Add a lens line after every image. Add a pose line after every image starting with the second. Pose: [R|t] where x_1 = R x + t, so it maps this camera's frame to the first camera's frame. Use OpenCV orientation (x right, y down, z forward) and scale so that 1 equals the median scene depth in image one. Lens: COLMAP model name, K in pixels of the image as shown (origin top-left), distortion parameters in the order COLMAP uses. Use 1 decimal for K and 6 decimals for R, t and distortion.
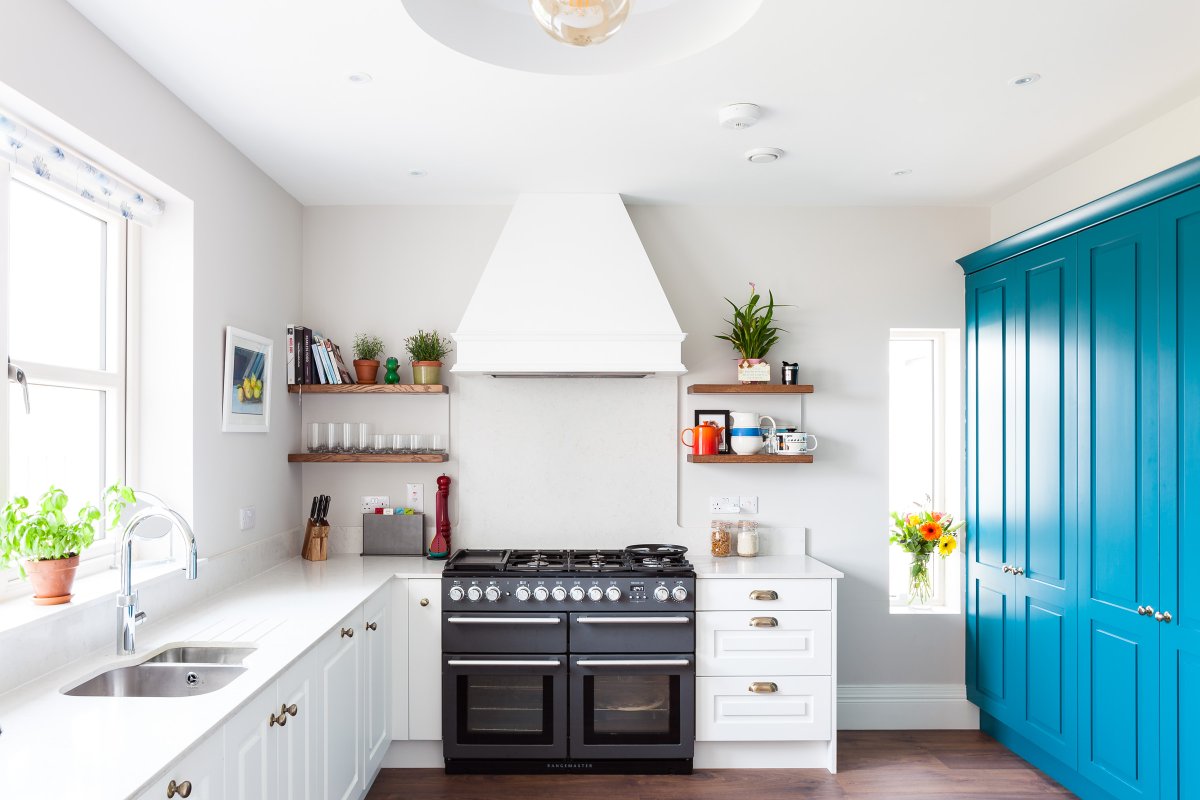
lens RADIAL K [[783.7, 0, 599.8], [0, 783.7, 422.4], [0, 0, 1]] dist [-0.040050, 0.034617]
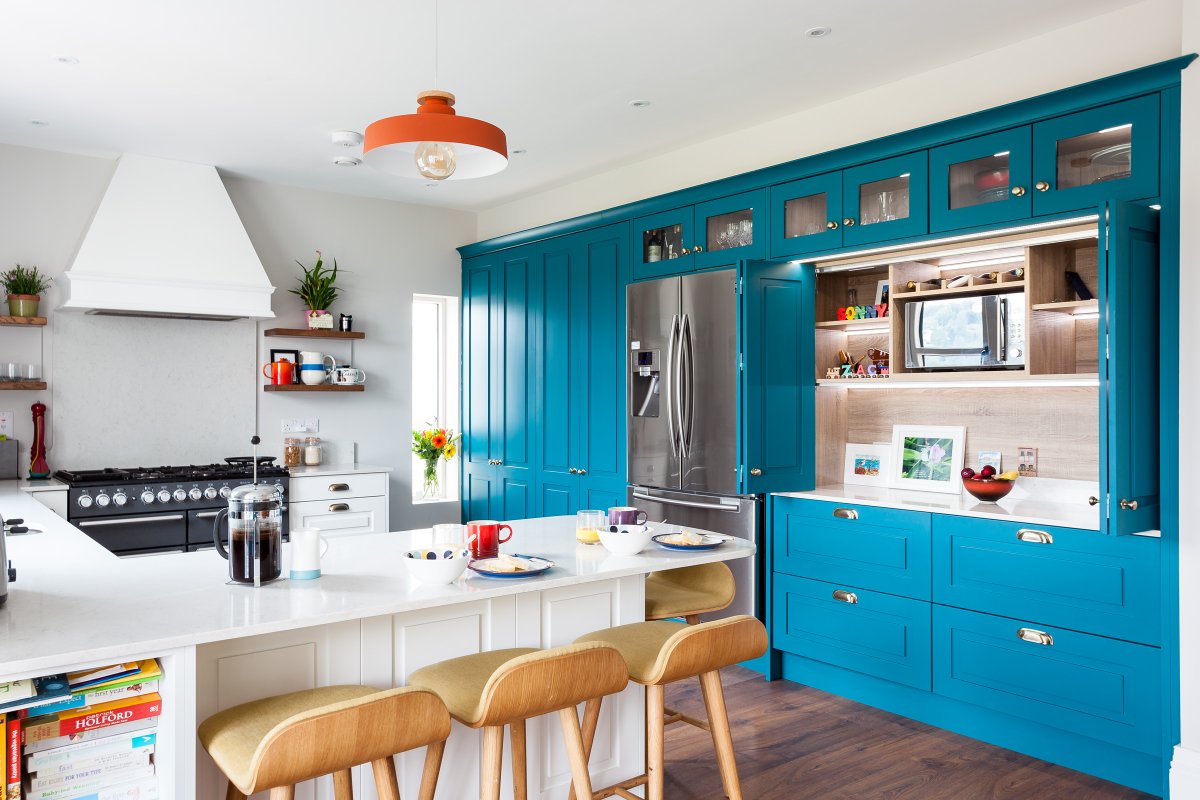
lens RADIAL K [[910.1, 0, 559.6], [0, 910.1, 389.0], [0, 0, 1]] dist [0.007975, 0.009407]
pose [[0.796225, 0.004437, 0.604984, -0.391485], [-0.001497, 0.999984, -0.005363, 0.054998], [-0.604999, 0.003364, 0.796219, -0.425083]]
